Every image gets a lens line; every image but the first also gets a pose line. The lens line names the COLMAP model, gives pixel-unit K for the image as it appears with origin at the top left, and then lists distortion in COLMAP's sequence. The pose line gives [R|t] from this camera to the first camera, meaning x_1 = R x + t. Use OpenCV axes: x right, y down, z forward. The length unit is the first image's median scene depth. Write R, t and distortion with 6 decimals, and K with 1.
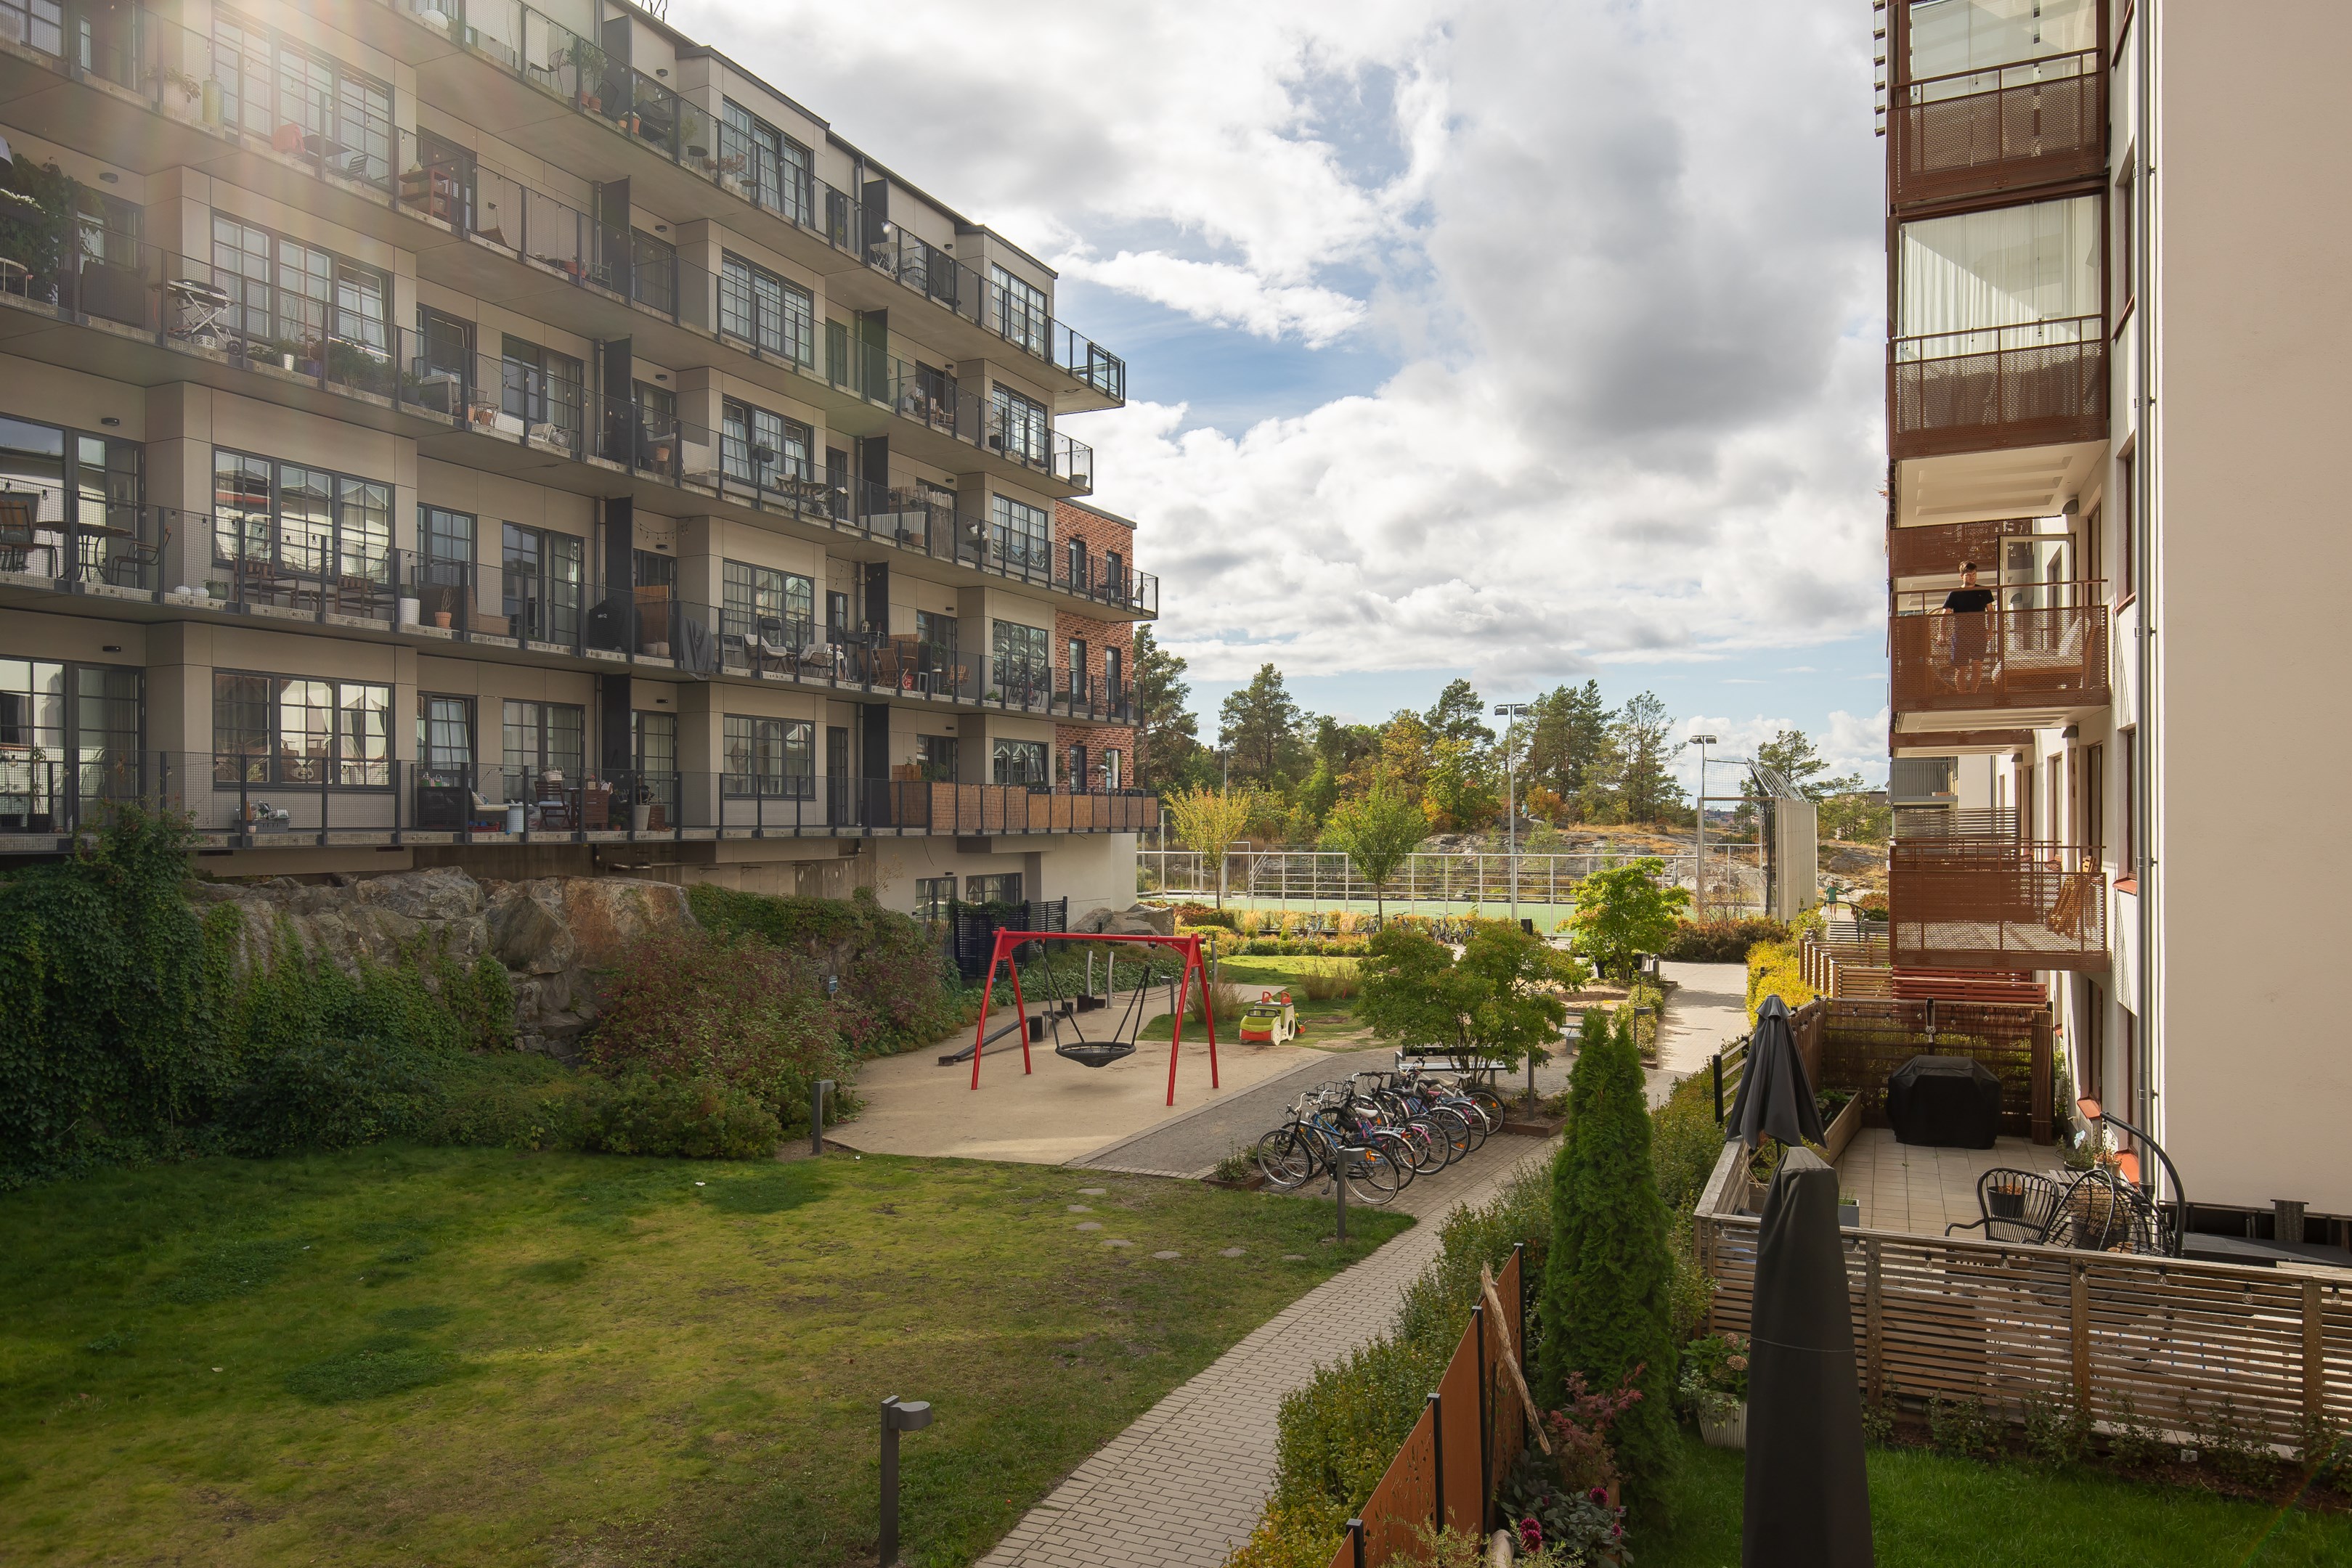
lens RADIAL K [[1548.7, 0, 1183.5], [0, 1548.7, 810.2], [0, 0, 1]] dist [0.000245, 0.003525]
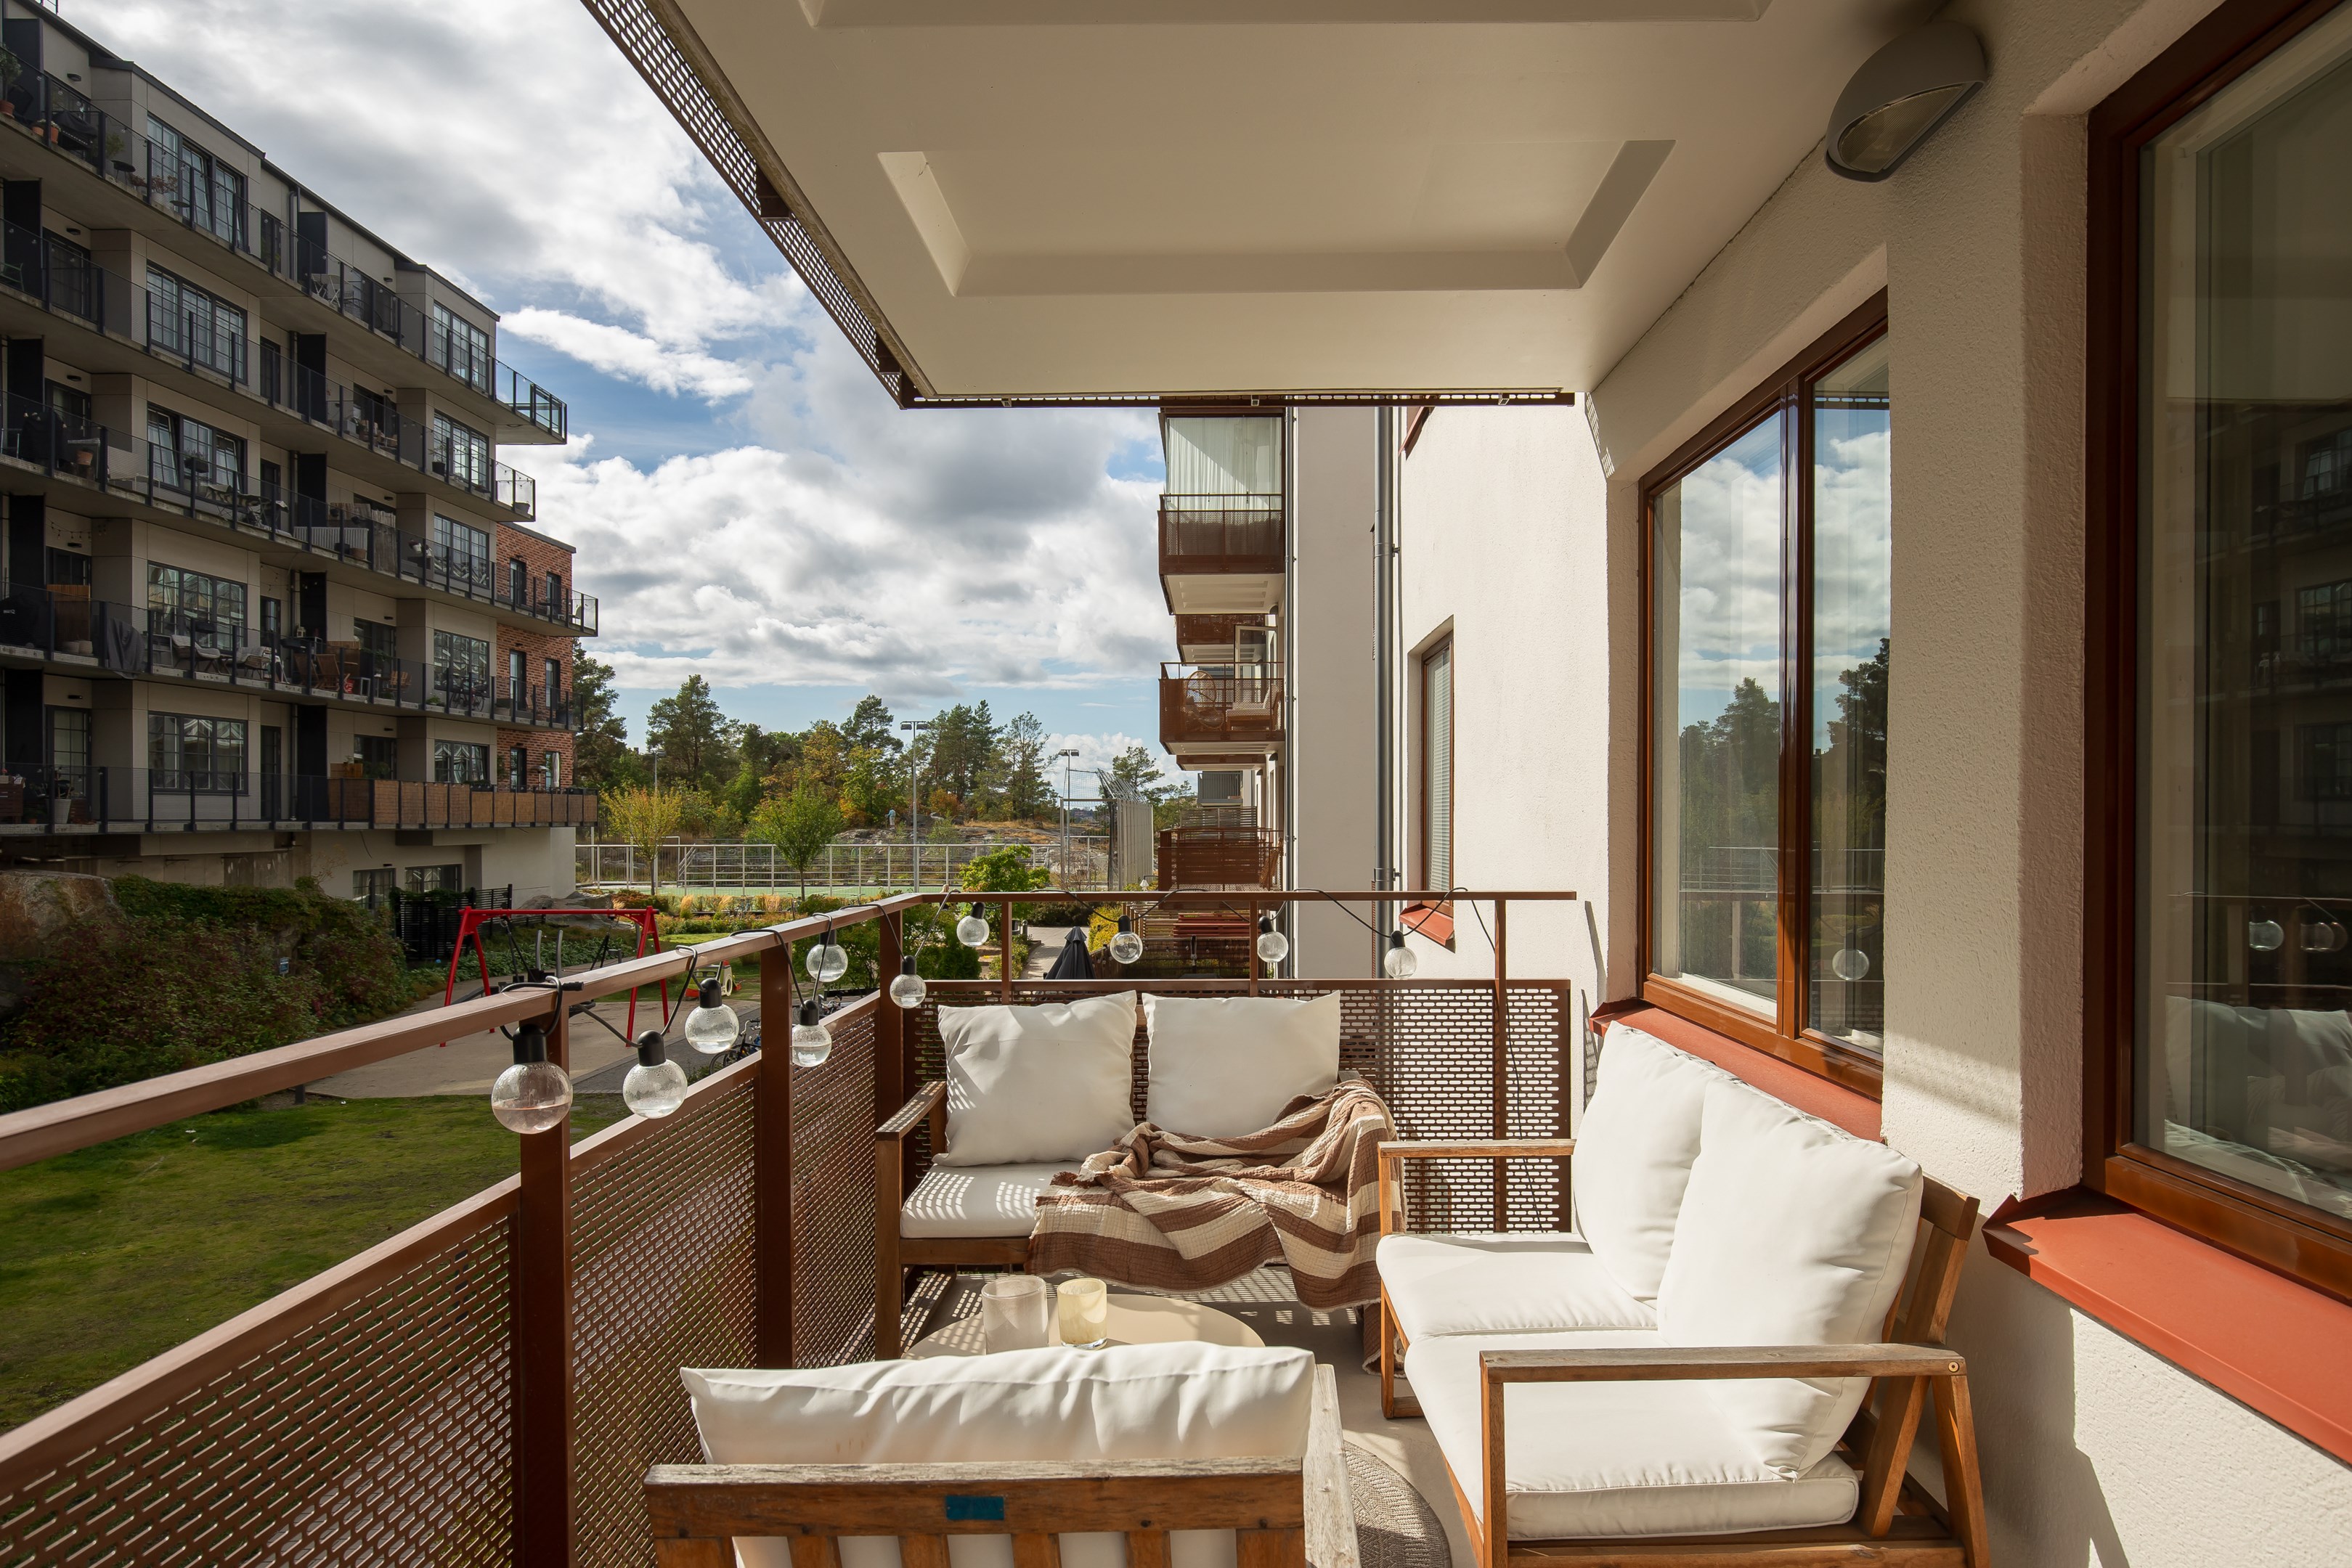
lens RADIAL K [[1348.4, 0, 1208.7], [0, 1348.4, 820.0], [0, 0, 1]] dist [-0.004512, 0.002052]
pose [[0.912755, 0.000370, 0.408506, -0.016736], [-0.003602, 0.999968, 0.007142, 0.001341], [-0.408490, -0.007991, 0.912728, -0.103496]]
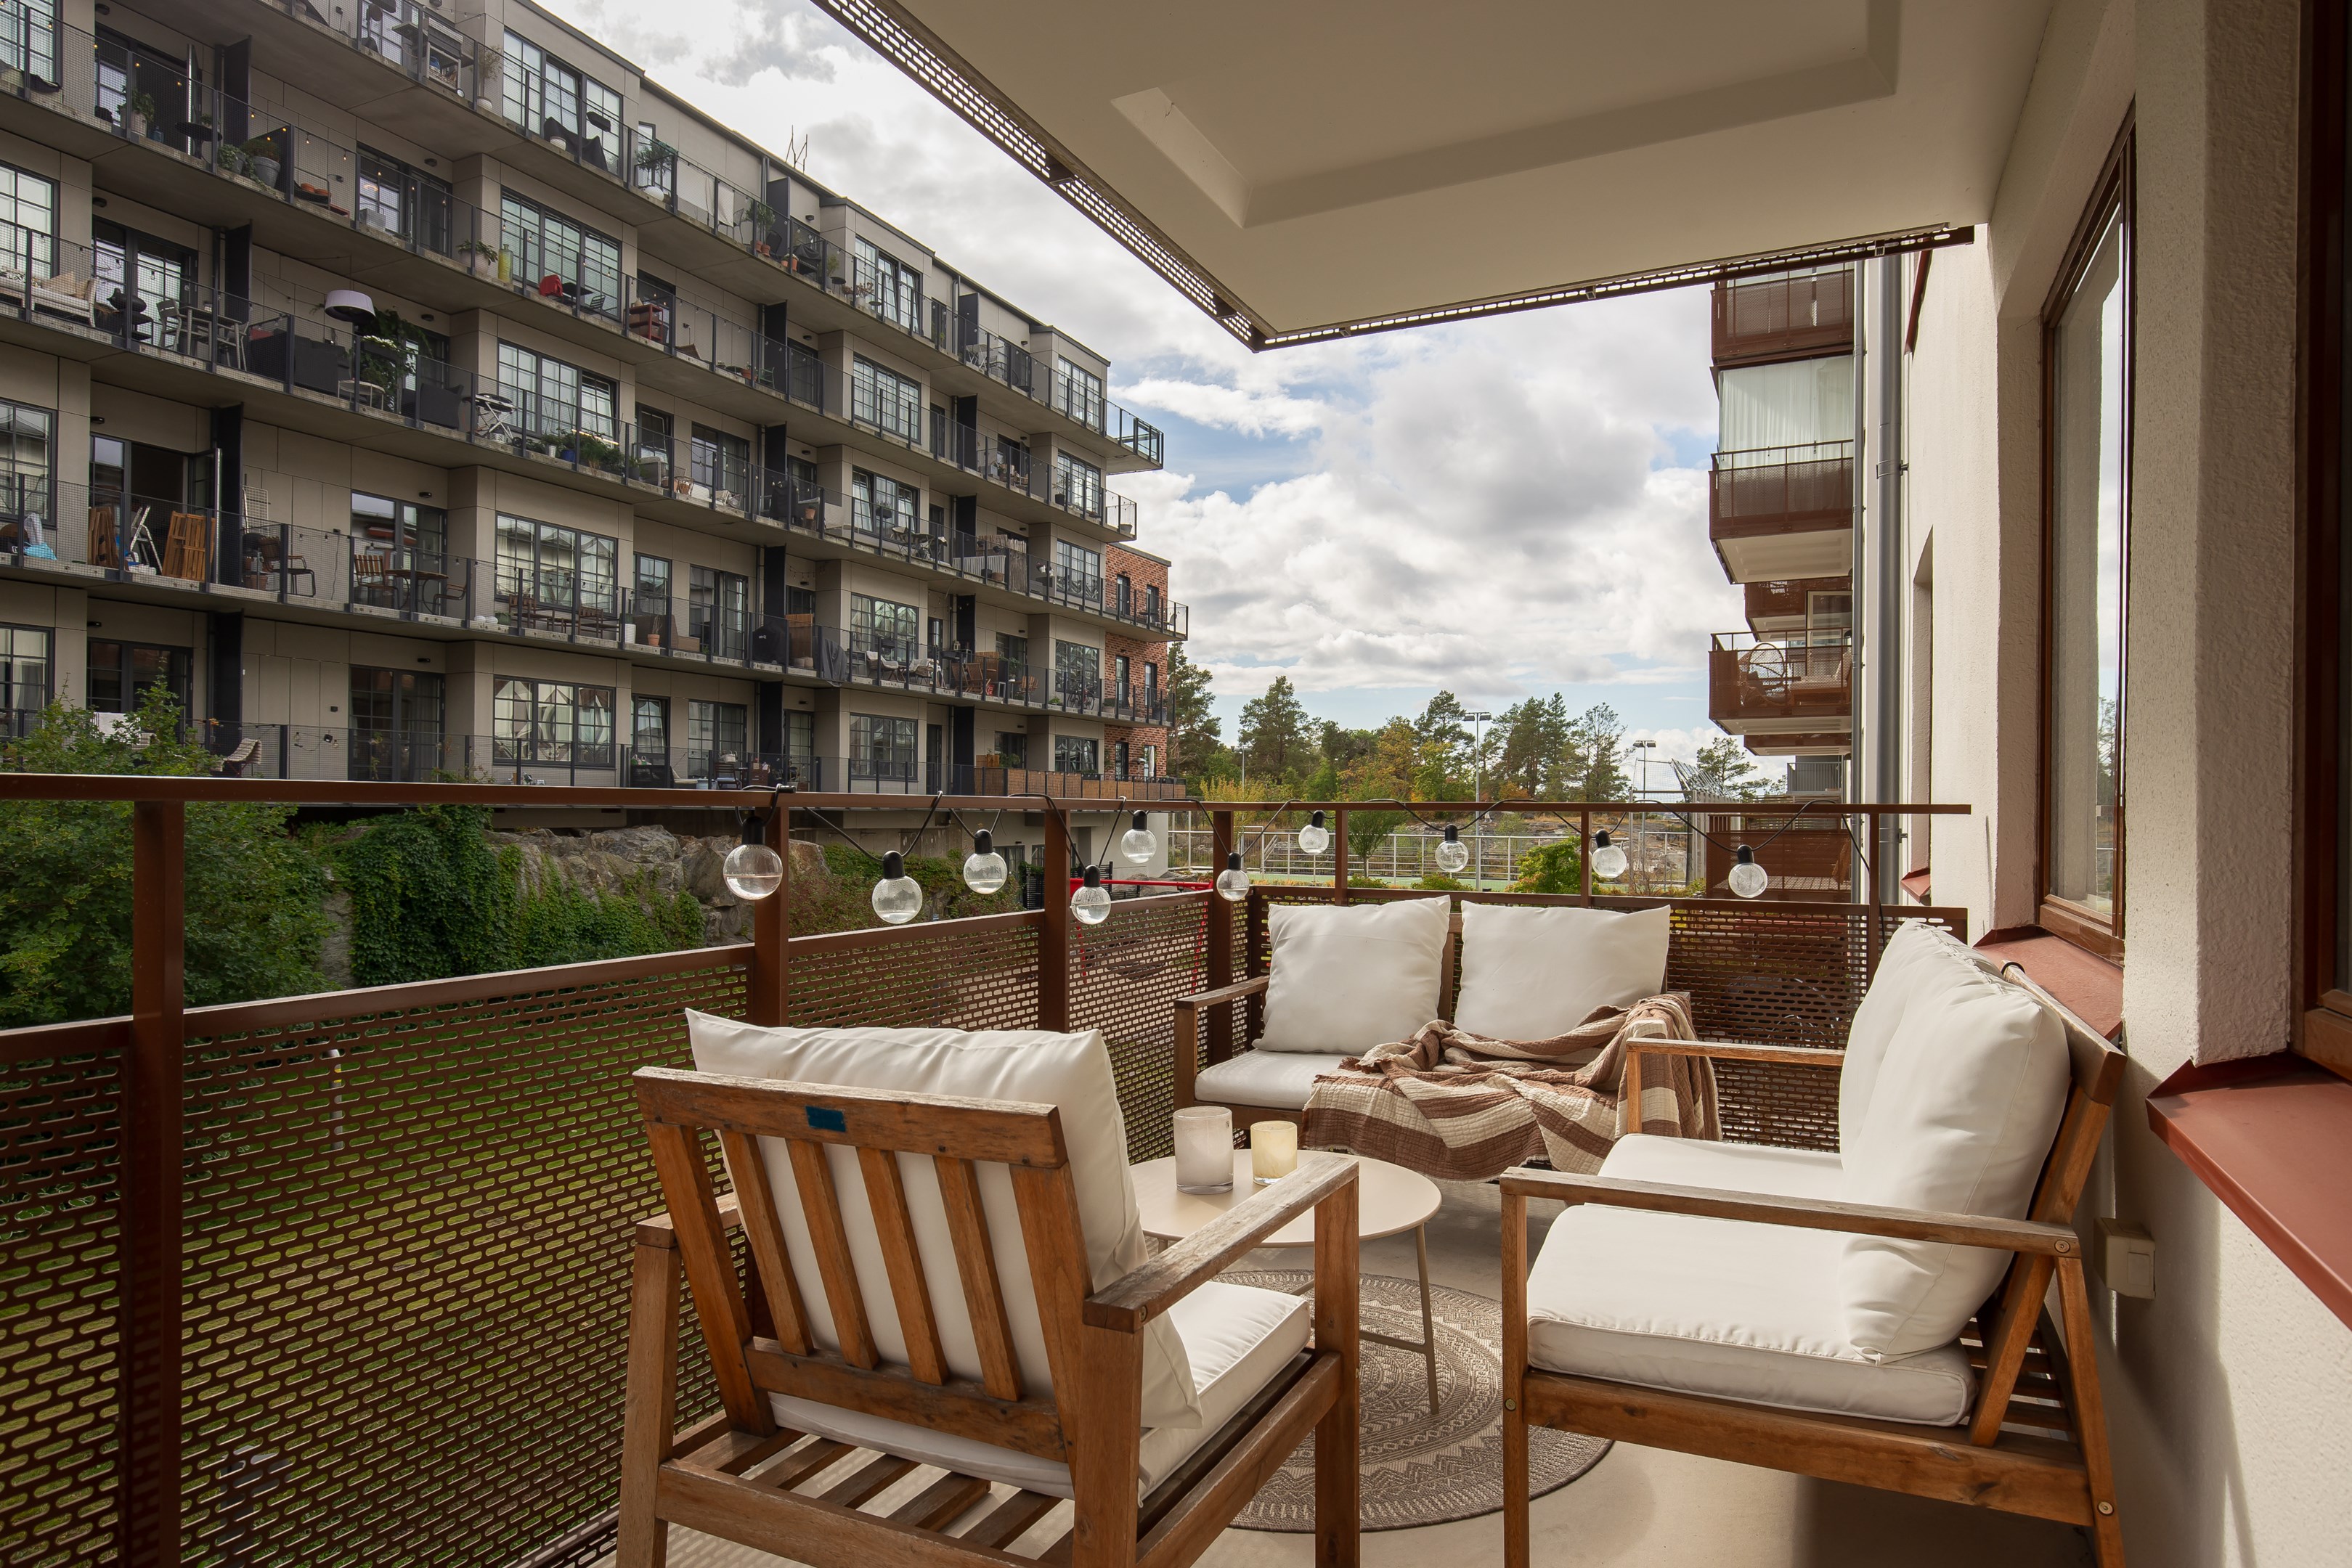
lens RADIAL K [[1350.2, 0, 1176.6], [0, 1350.2, 804.0], [0, 0, 1]] dist [-0.002733, 0.001350]
pose [[0.999654, 0.011874, -0.023469, 0.002191], [-0.011845, 0.999929, 0.001375, 0.008433], [0.023484, -0.001097, 0.999724, -0.111457]]
